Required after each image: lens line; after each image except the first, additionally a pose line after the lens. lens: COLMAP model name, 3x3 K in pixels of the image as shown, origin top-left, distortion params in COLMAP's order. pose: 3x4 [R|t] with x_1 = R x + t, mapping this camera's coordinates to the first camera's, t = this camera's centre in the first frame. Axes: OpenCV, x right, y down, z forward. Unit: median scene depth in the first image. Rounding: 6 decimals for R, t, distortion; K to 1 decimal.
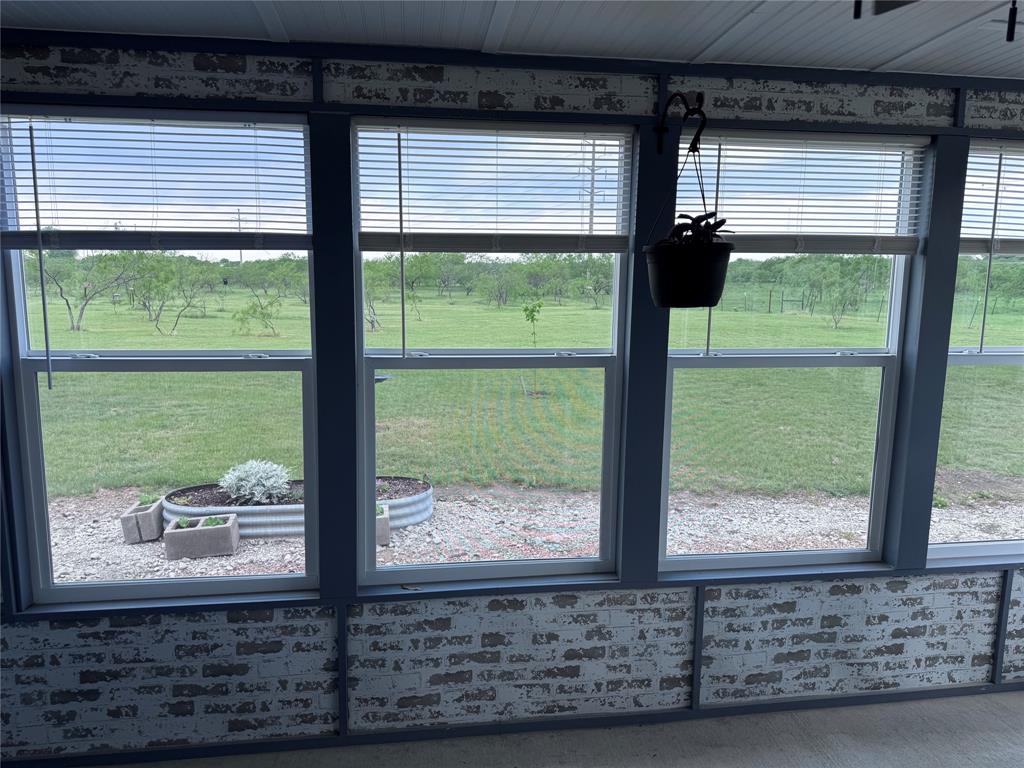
lens RADIAL K [[716.1, 0, 513.8], [0, 716.1, 379.1], [0, 0, 1]] dist [0.043559, -0.047791]
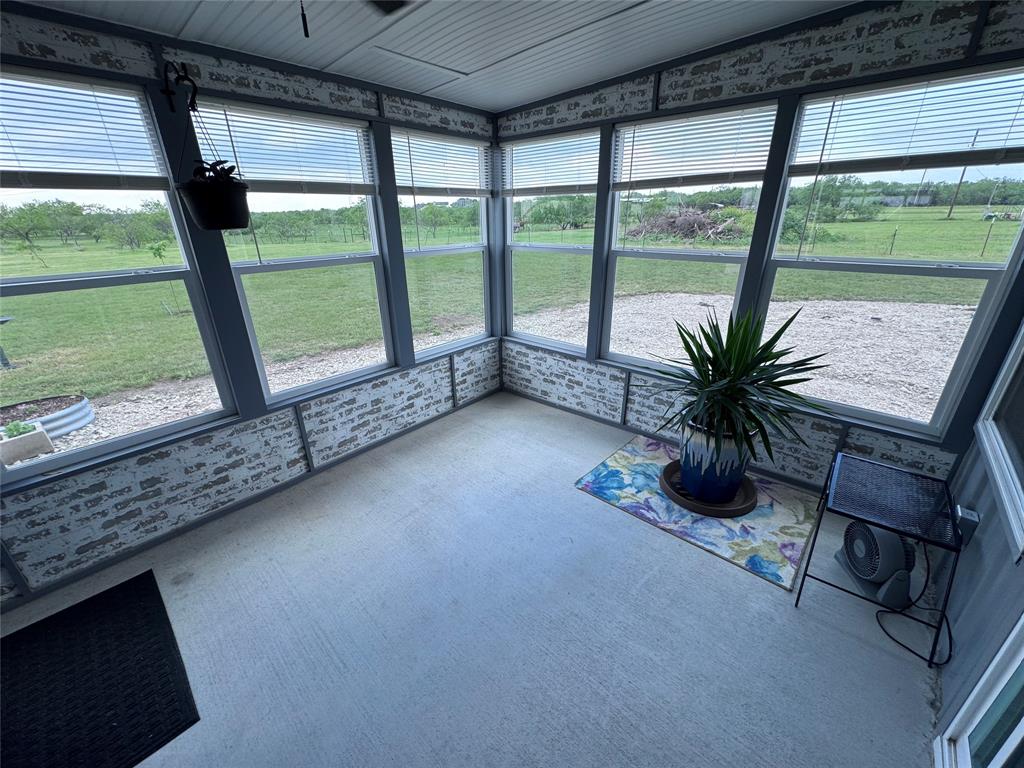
lens RADIAL K [[410.7, 0, 511.7], [0, 410.7, 383.4], [0, 0, 1]] dist [-0.002365, 0.000132]
pose [[0.763951, -0.264999, 0.588349, 0.087658], [0.117219, 0.953604, 0.277309, 0.028530], [-0.634538, -0.142885, 0.759569, -0.050062]]
